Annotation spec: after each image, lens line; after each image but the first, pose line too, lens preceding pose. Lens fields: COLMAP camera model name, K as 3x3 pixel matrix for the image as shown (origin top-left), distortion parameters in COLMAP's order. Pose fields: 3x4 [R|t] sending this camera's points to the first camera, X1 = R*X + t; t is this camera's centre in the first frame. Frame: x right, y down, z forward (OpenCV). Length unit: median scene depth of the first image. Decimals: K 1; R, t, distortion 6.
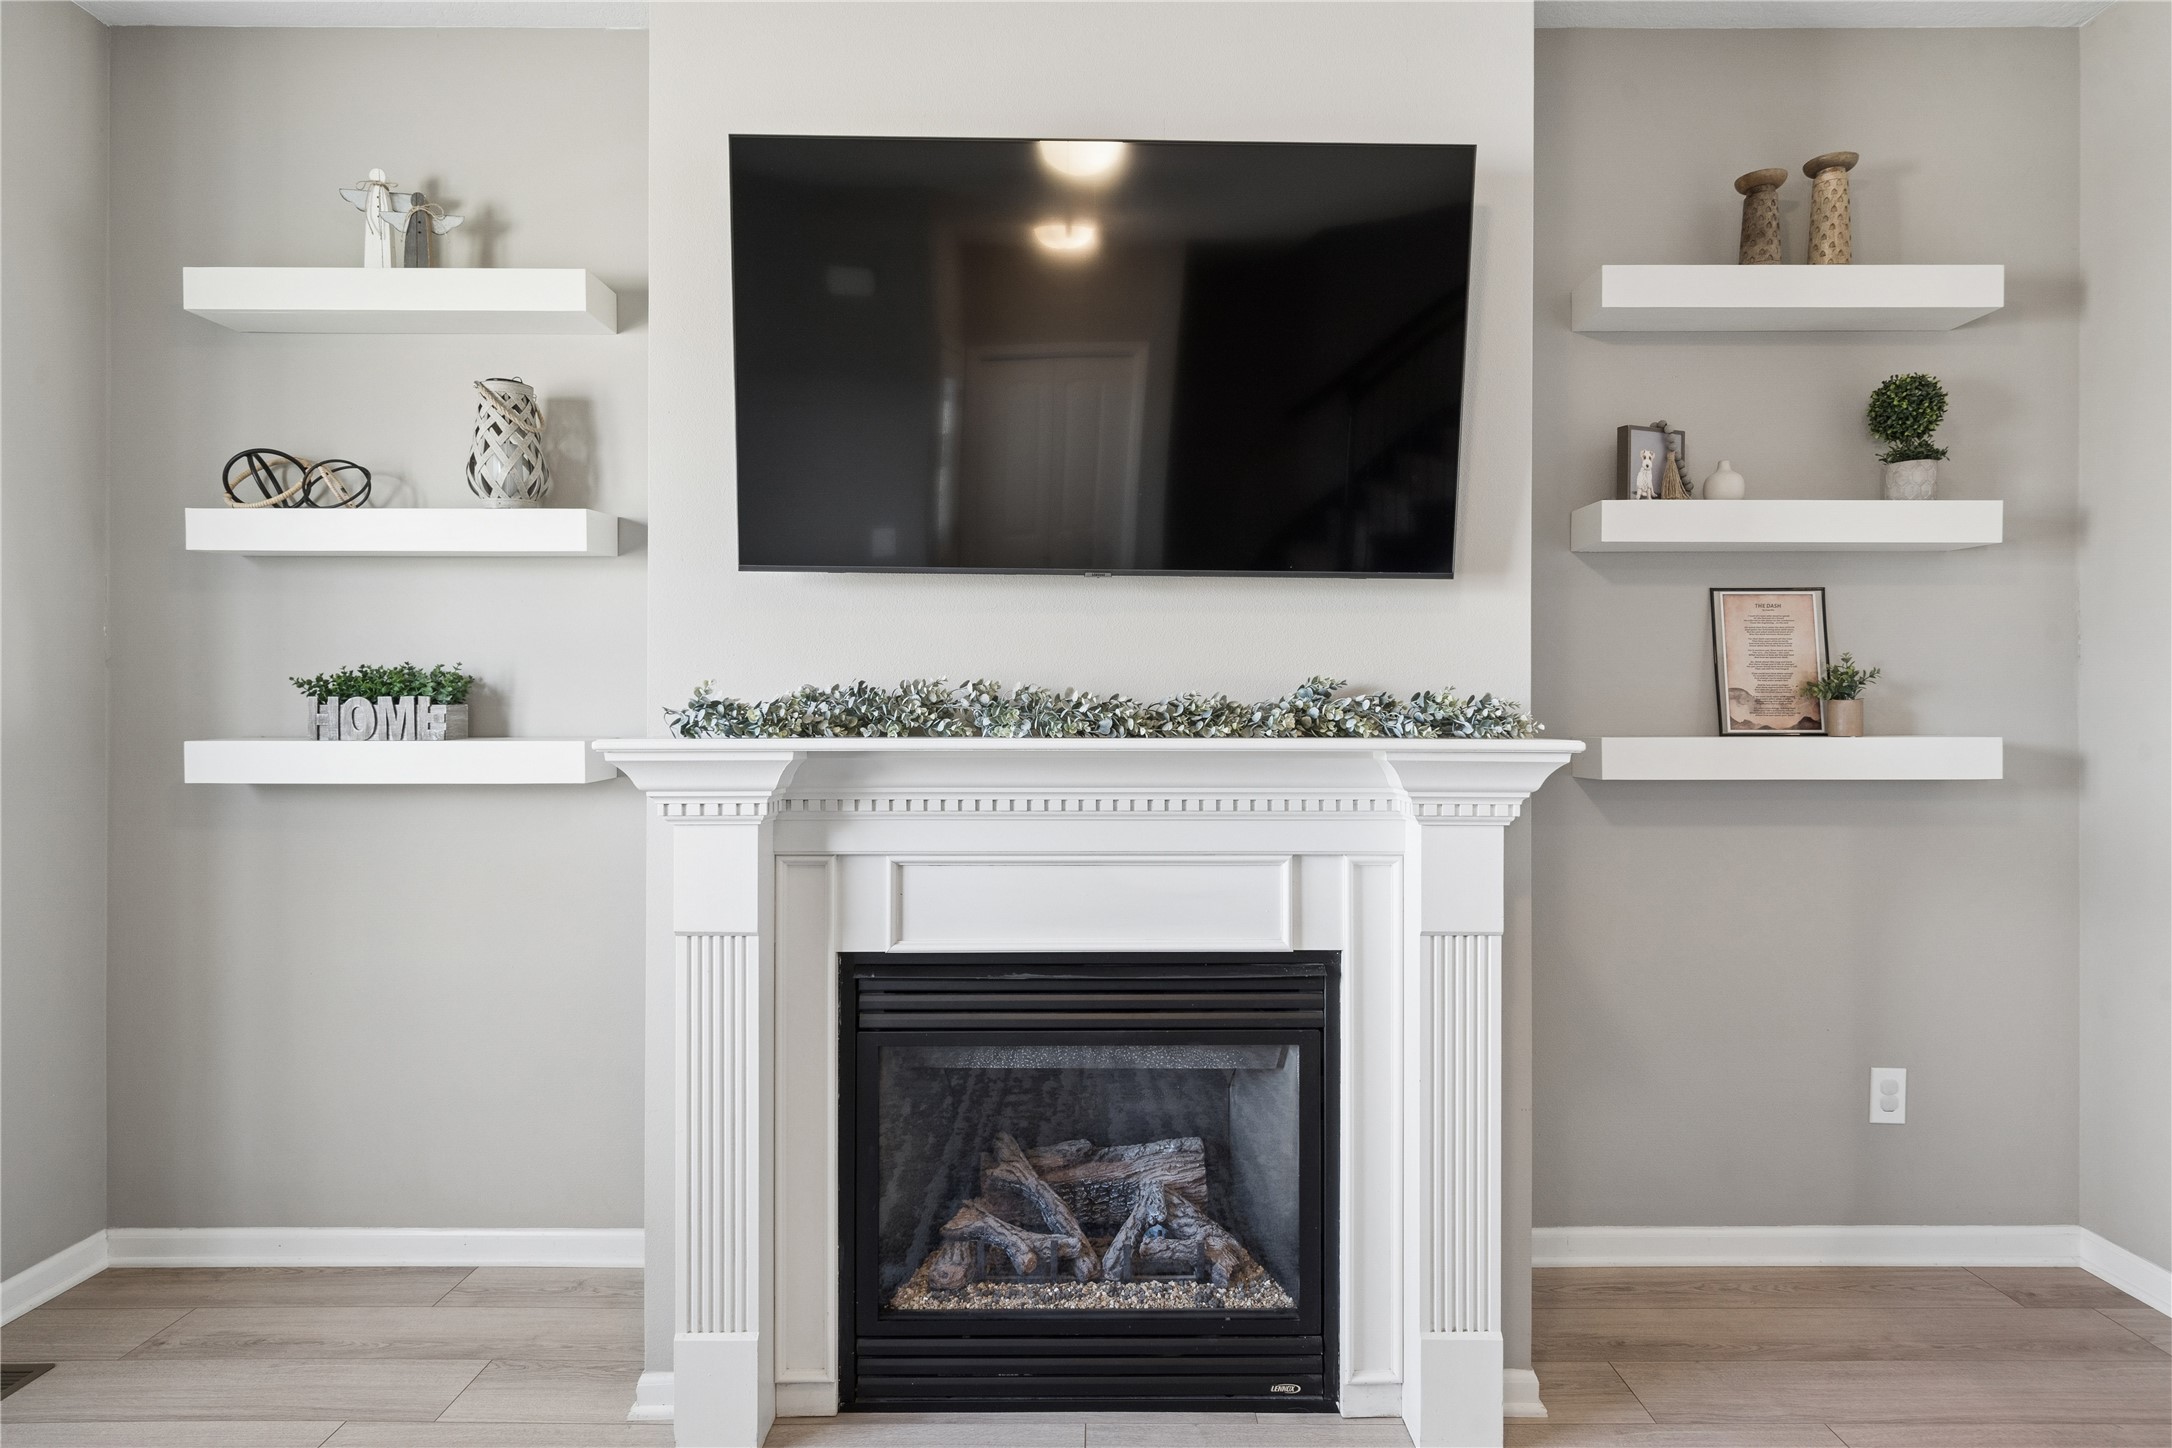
lens RADIAL K [[1168.3, 0, 1086.7], [0, 1168.3, 717.1], [0, 0, 1]] dist [0.002735, 0.000255]
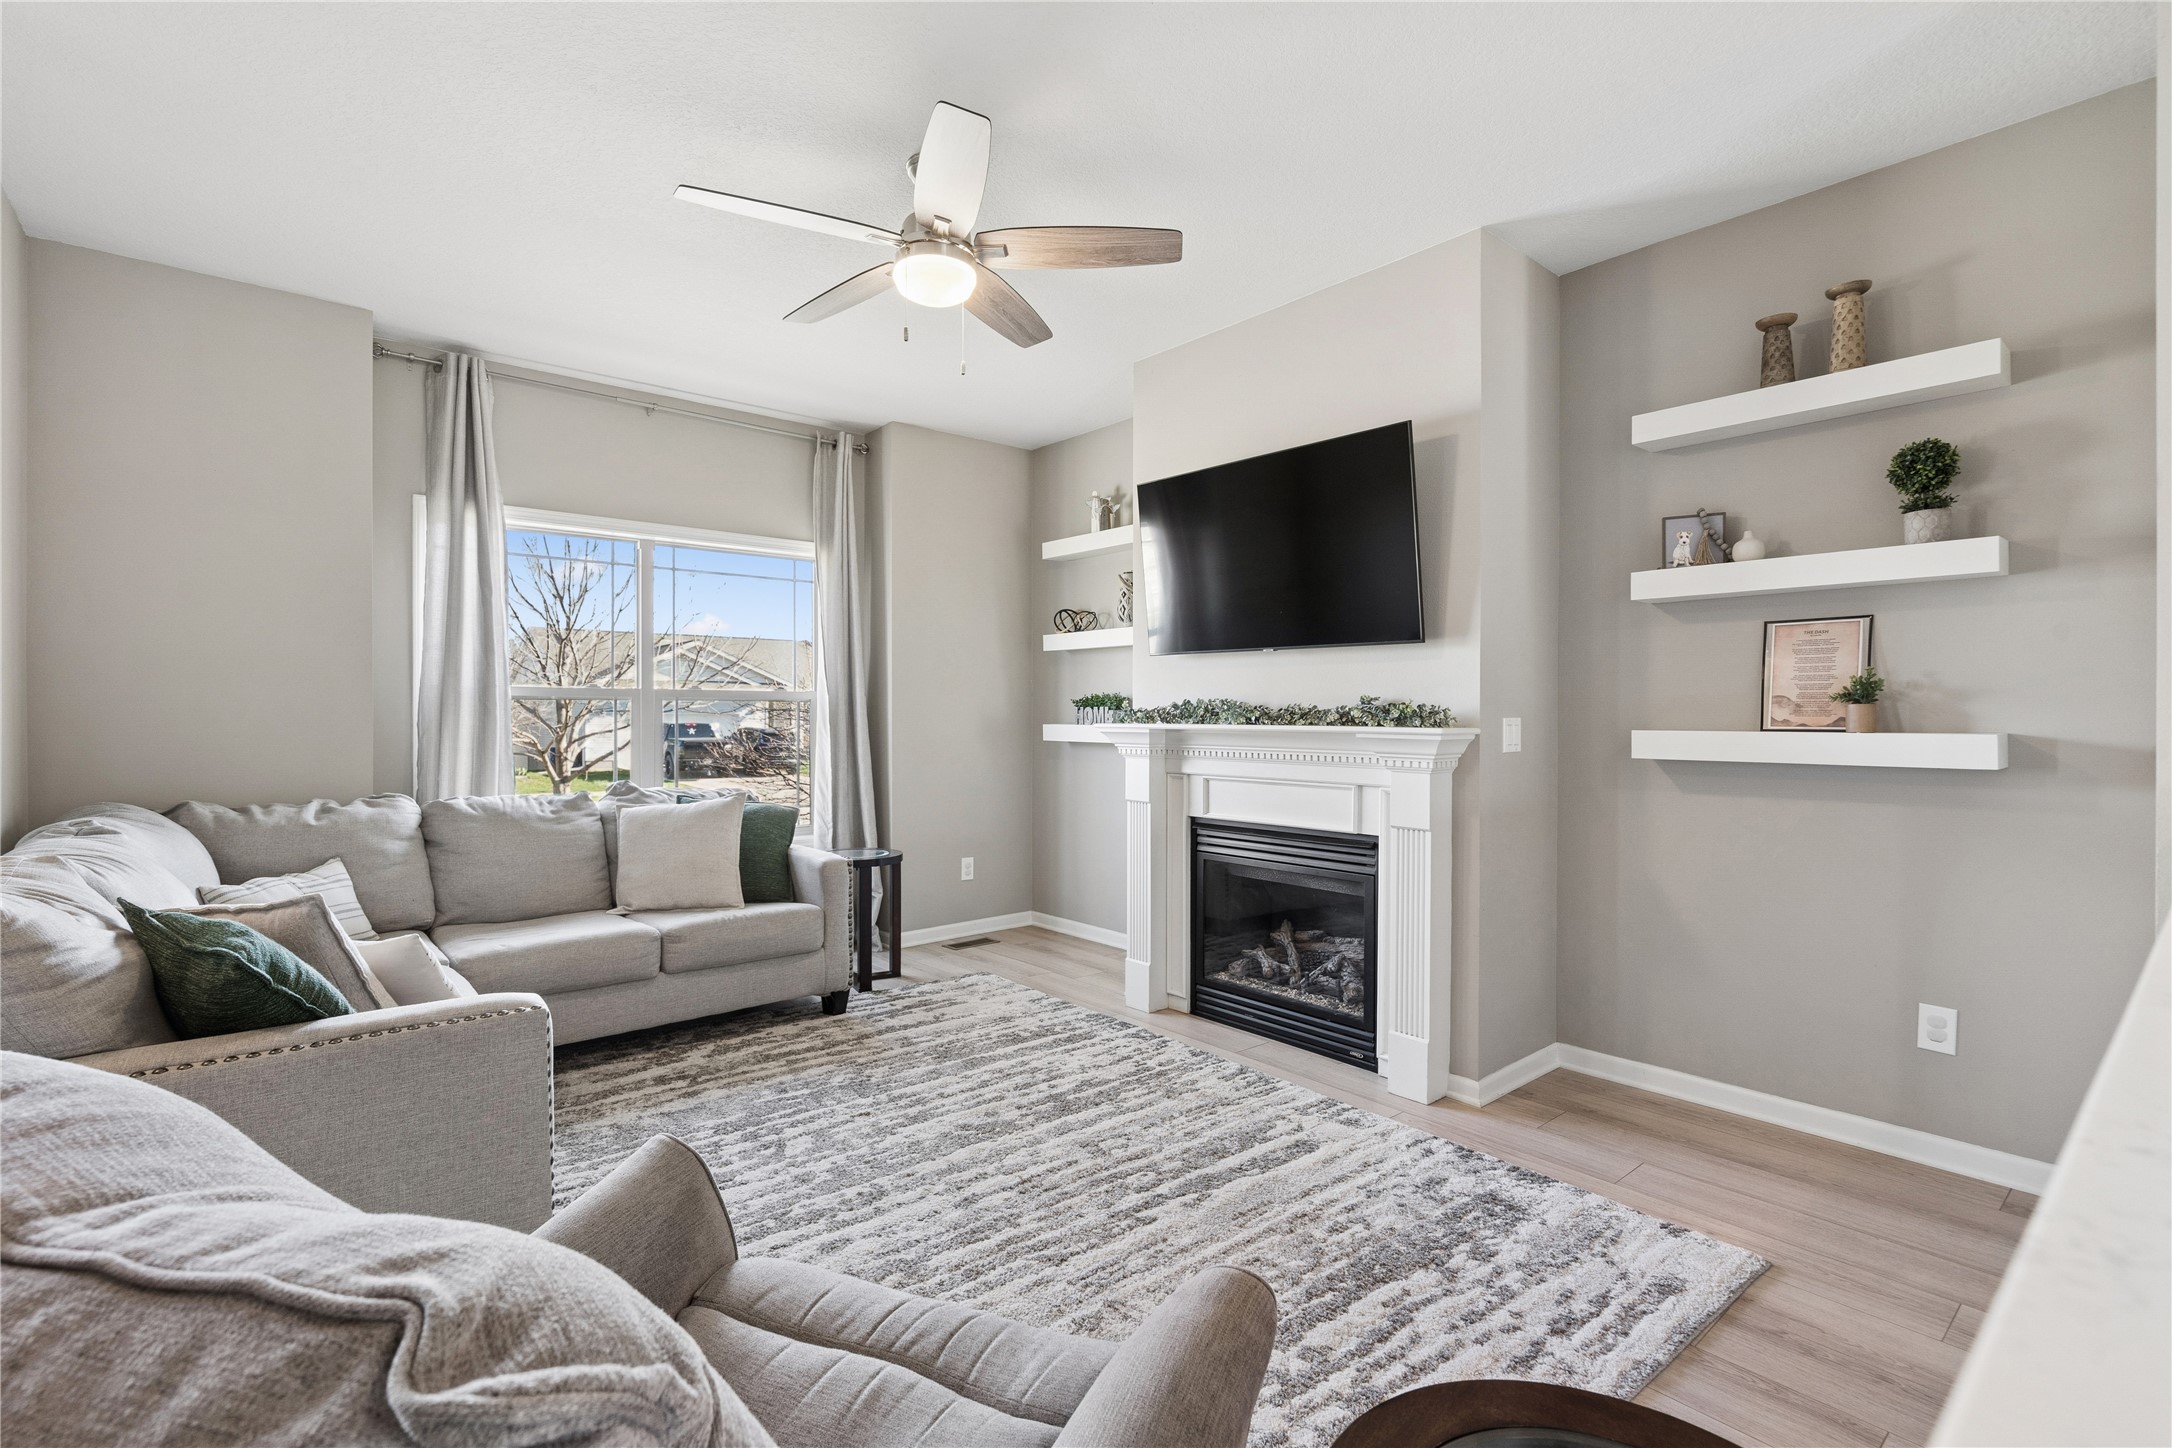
lens RADIAL K [[994.6, 0, 1061.7], [0, 994.6, 714.9], [0, 0, 1]] dist [-0.001596, -0.000037]
pose [[0.638363, 0.001570, -0.769734, 0.944784], [-0.004455, 0.999989, -0.001655, 0.003165], [0.769723, 0.004485, 0.638362, -0.379096]]
